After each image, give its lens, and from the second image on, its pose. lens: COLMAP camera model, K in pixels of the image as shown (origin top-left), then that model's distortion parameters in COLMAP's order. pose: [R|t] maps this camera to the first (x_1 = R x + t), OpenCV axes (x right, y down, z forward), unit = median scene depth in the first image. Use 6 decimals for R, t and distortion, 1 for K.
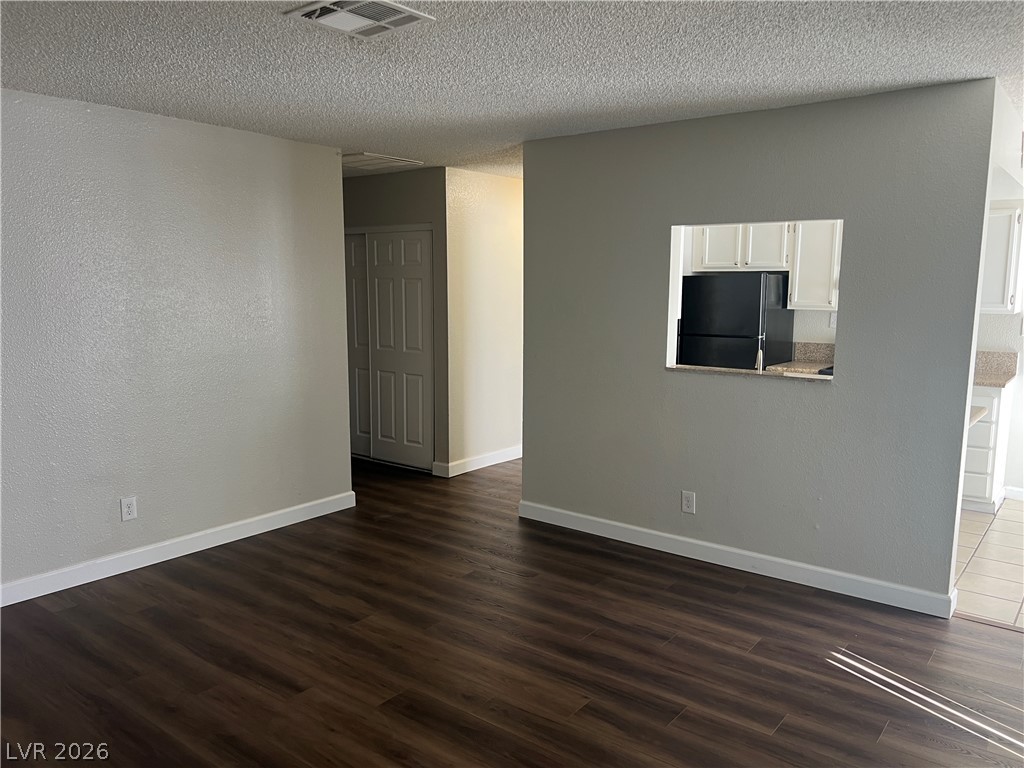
lens RADIAL K [[774.0, 0, 512.0], [0, 774.0, 385.2], [0, 0, 1]] dist [-0.010146, -0.001793]
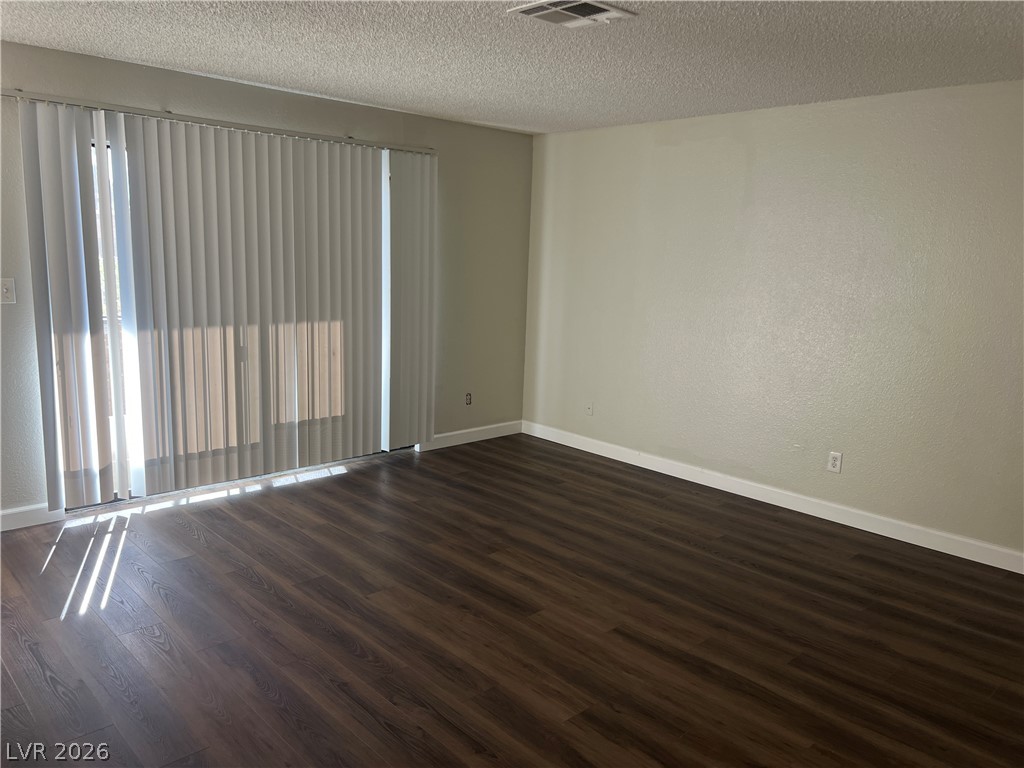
lens RADIAL K [[774.0, 0, 512.7], [0, 774.0, 384.5], [0, 0, 1]] dist [-0.010146, -0.001793]
pose [[-0.988426, -0.061975, 0.138469, -0.254270], [-0.016227, 0.950703, 0.309679, -0.255580], [-0.150835, 0.303847, -0.940705, 1.885967]]
